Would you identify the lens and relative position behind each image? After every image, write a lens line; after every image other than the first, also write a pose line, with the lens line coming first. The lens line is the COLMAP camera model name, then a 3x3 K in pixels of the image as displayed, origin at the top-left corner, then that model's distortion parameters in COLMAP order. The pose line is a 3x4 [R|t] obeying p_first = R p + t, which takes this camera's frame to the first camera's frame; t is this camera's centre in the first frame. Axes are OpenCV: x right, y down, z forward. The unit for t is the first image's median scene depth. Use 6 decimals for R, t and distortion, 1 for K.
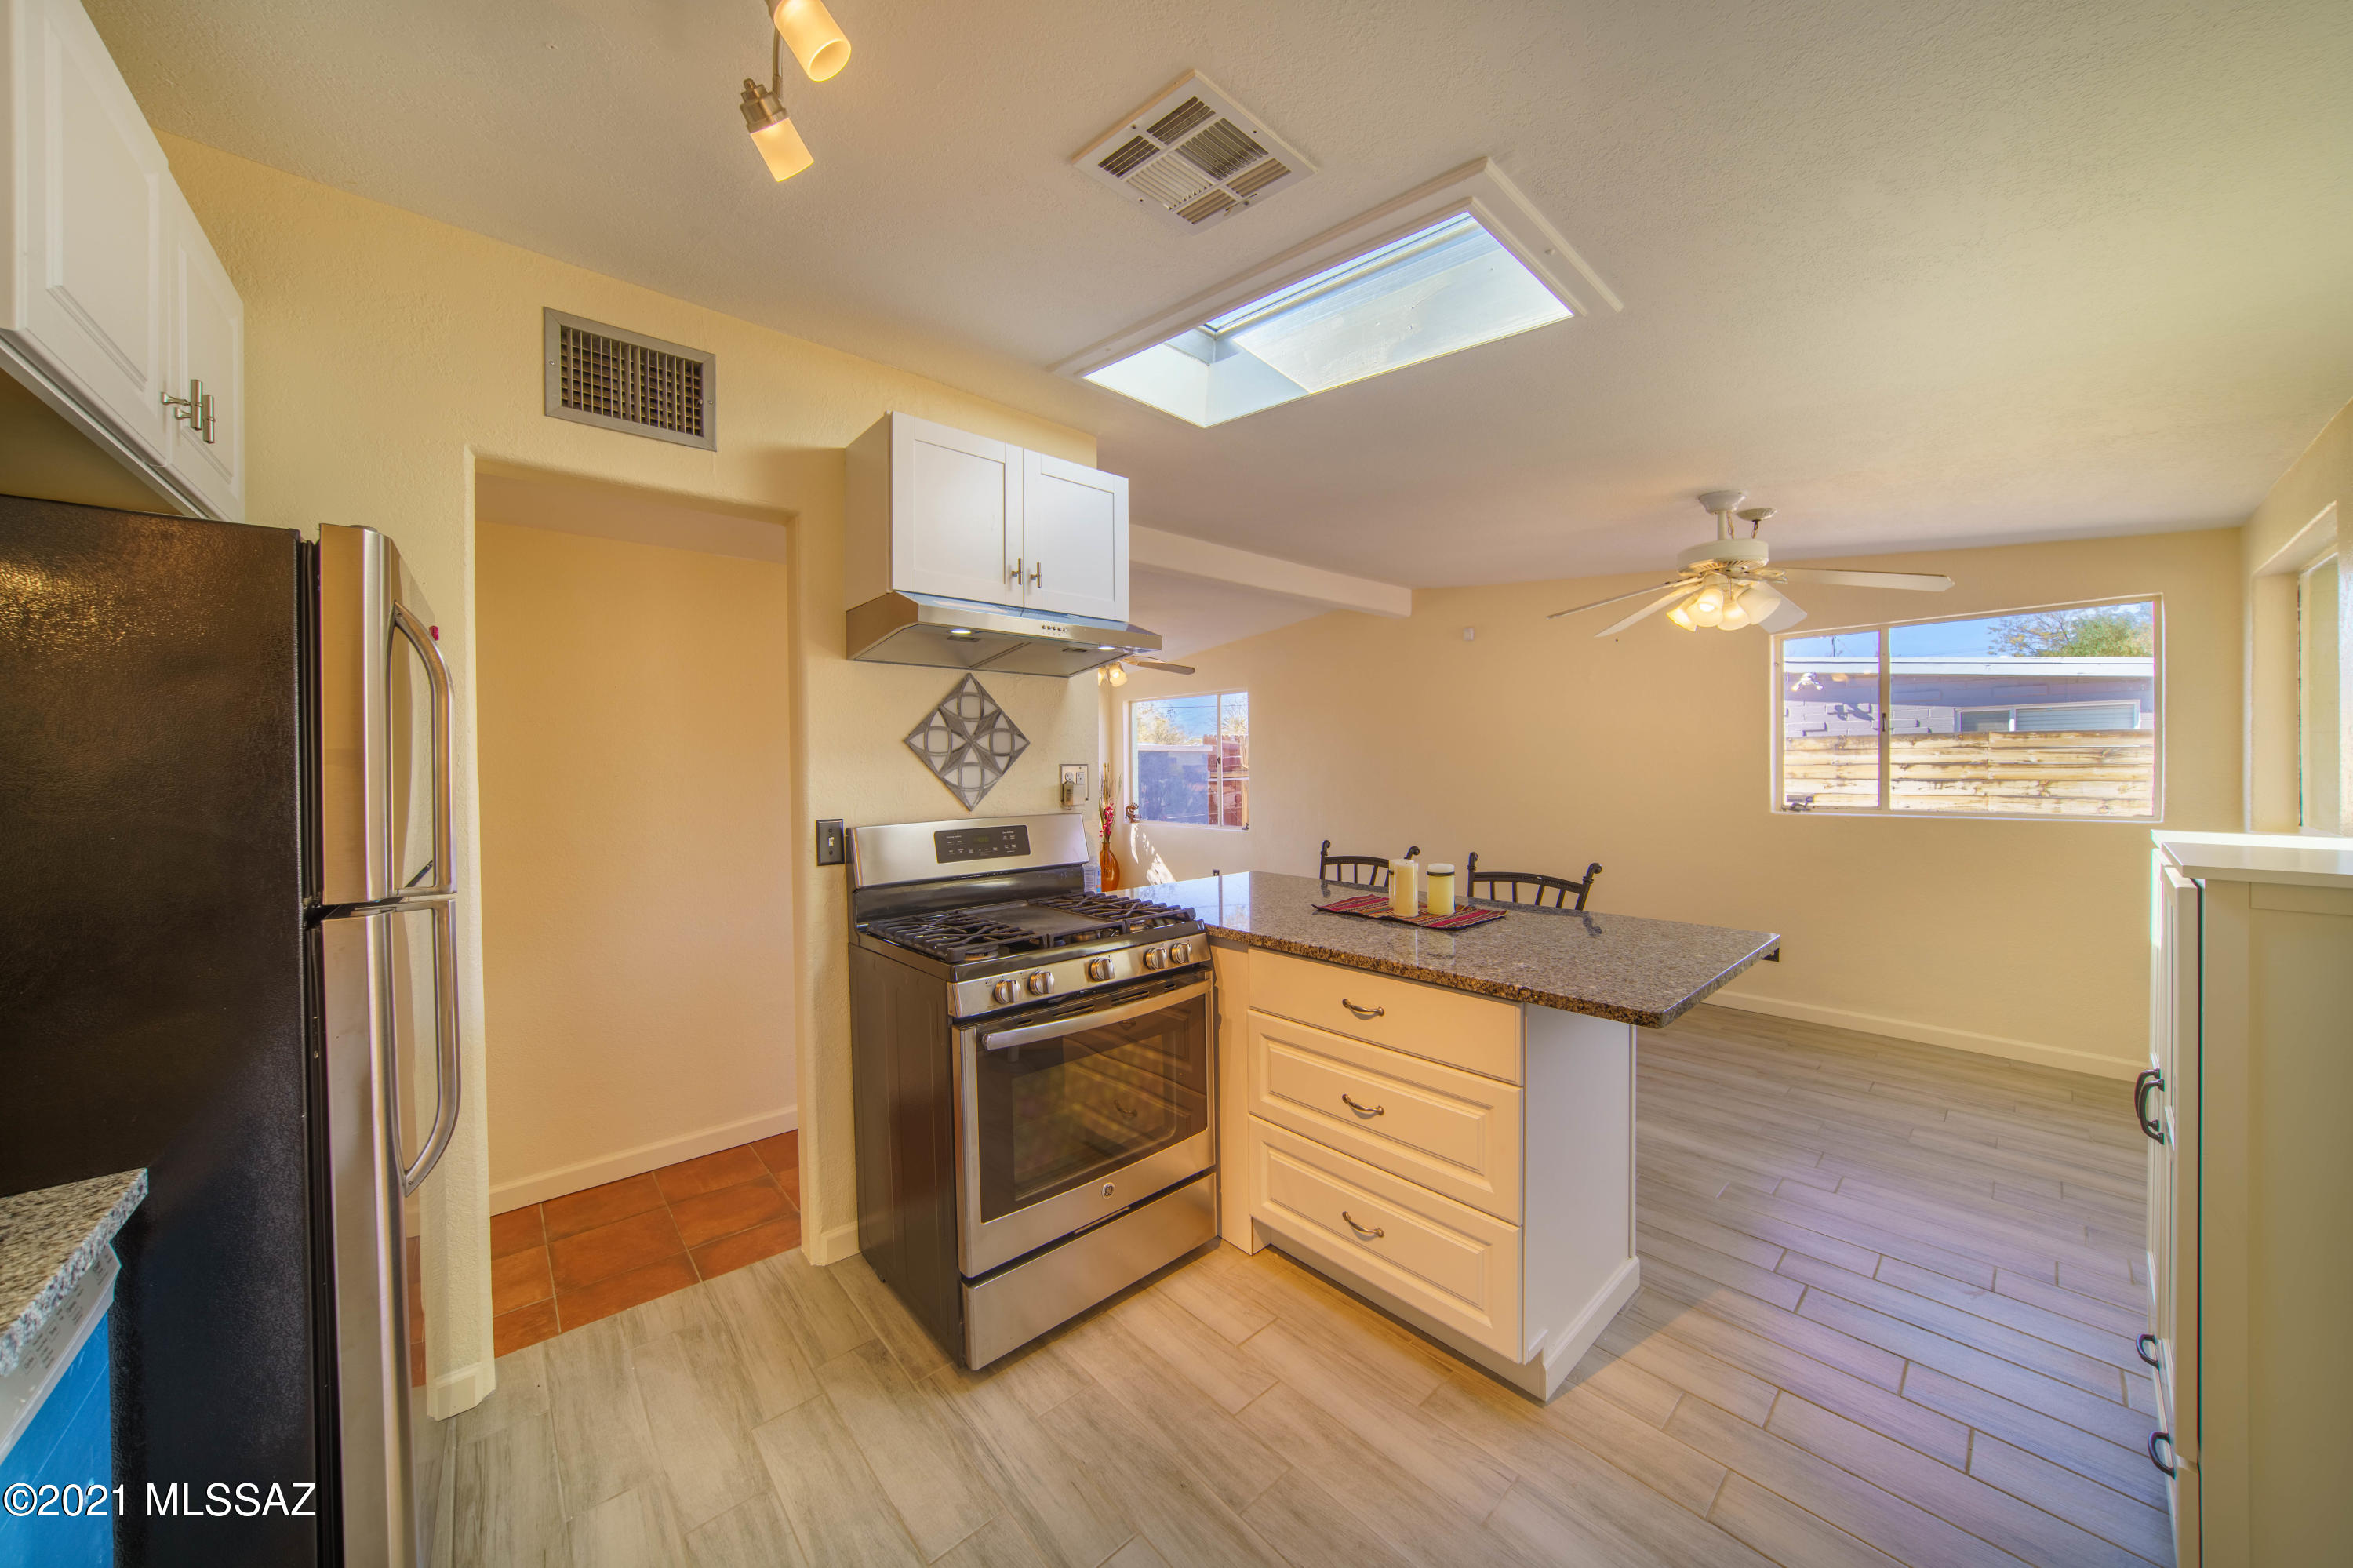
lens RADIAL K [[799.2, 0, 1157.7], [0, 799.2, 771.4], [0, 0, 1]] dist [-0.025477, 0.003976]
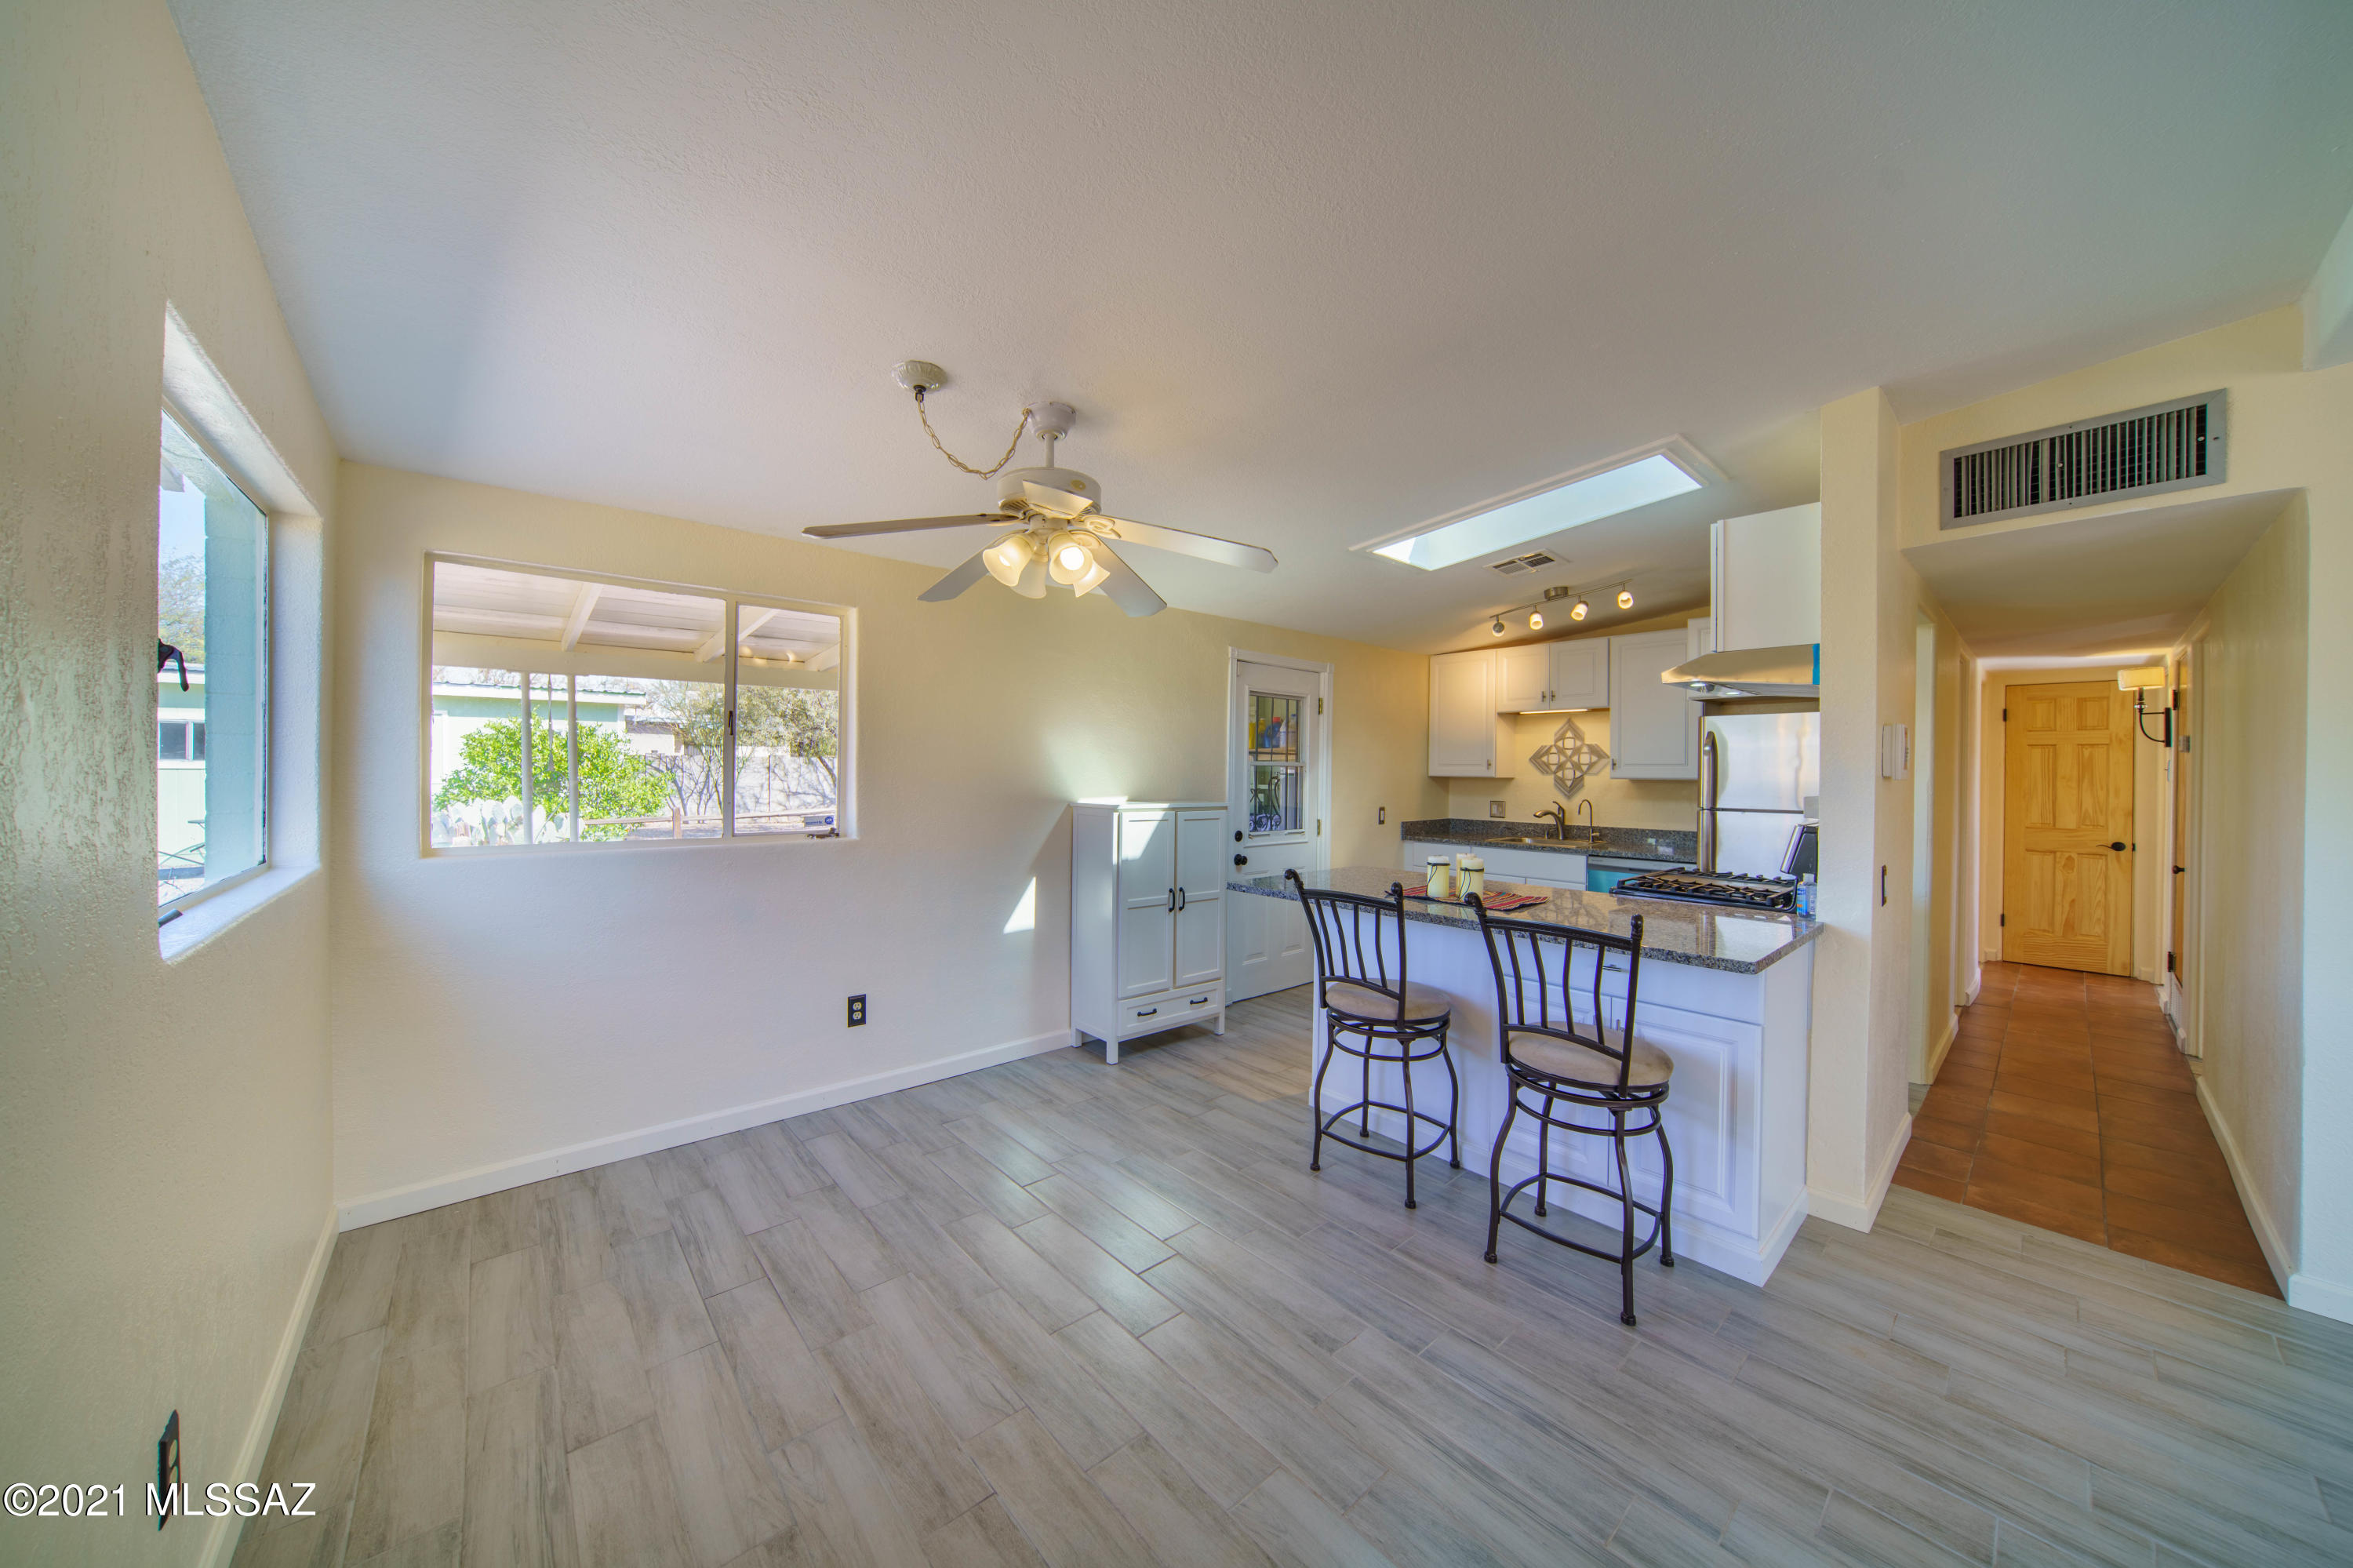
lens RADIAL K [[799.2, 0, 1164.9], [0, 799.2, 768.2], [0, 0, 1]] dist [-0.025477, 0.003976]
pose [[-0.999982, 0.001186, 0.005942, 0.484684], [0.001208, 0.999992, 0.003769, -0.014781], [-0.005937, 0.003777, -0.999975, 1.401496]]
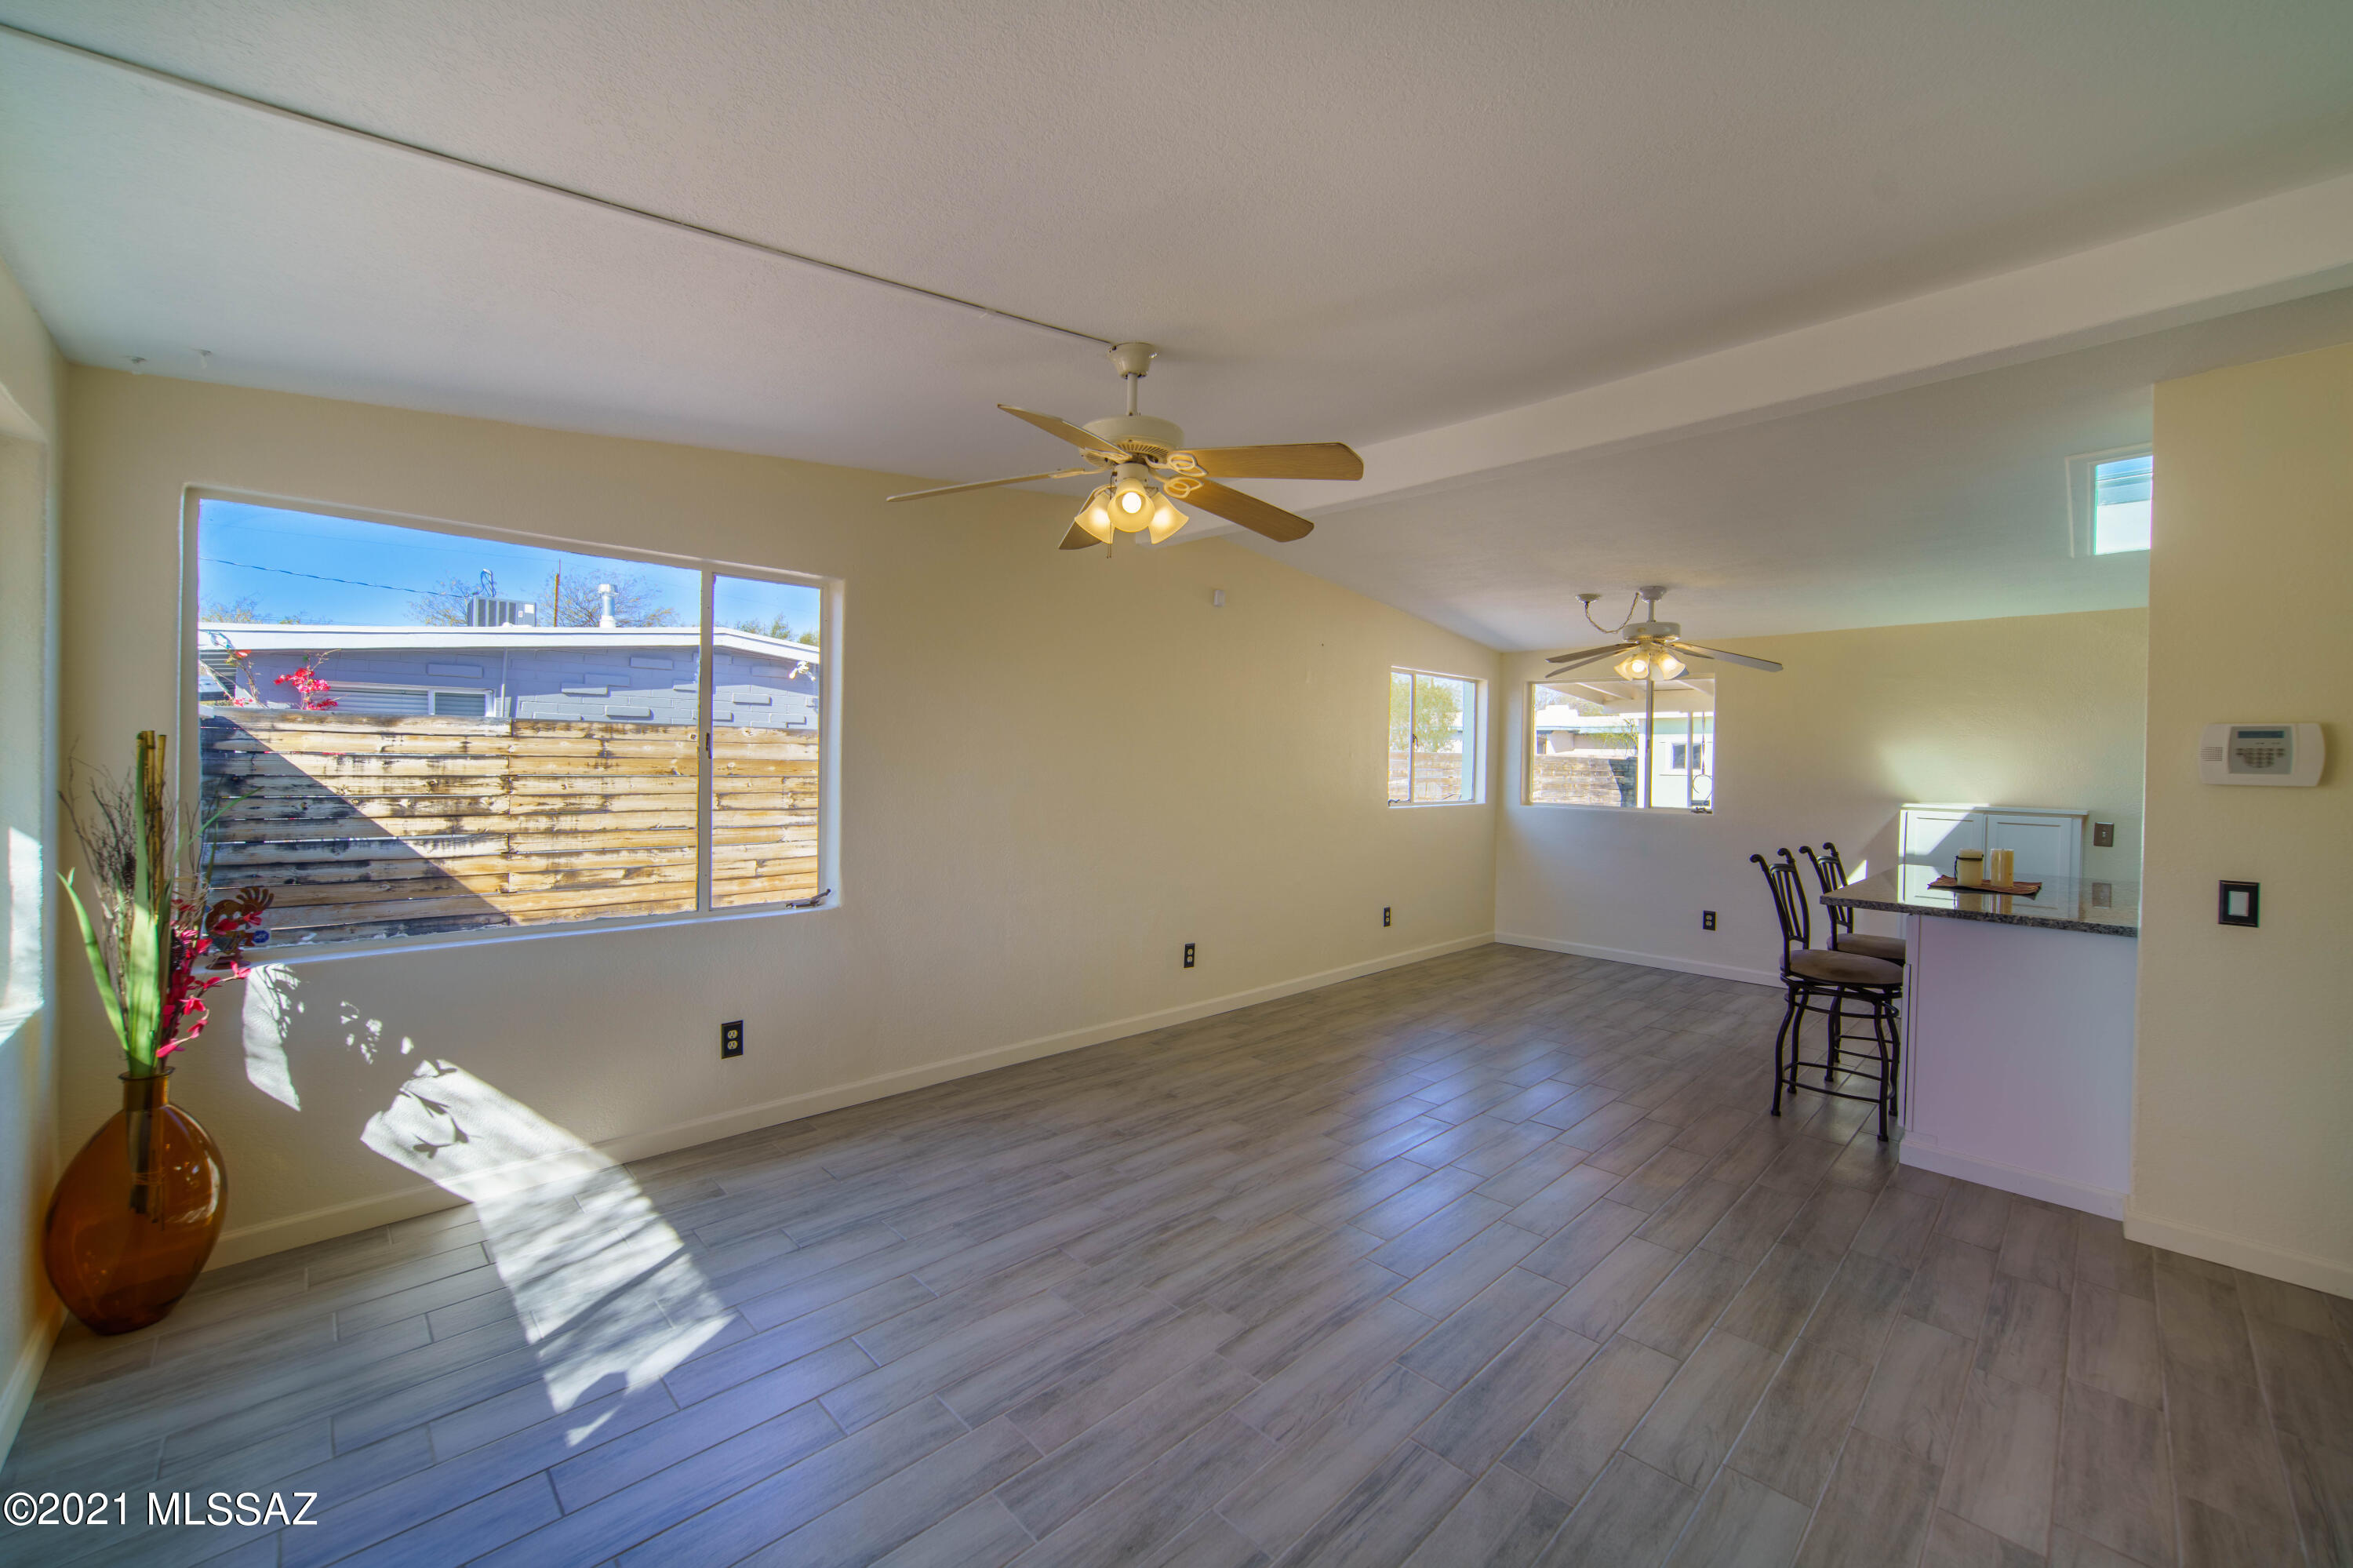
lens RADIAL K [[925.5, 0, 1176.1], [0, 925.5, 798.2], [0, 0, 1]] dist [-0.021379, 0.007151]
pose [[-0.055985, -0.032070, 0.997916, -0.740065], [-0.011716, 0.999436, 0.031462, -0.005016], [-0.998363, -0.009931, -0.056329, 1.575023]]
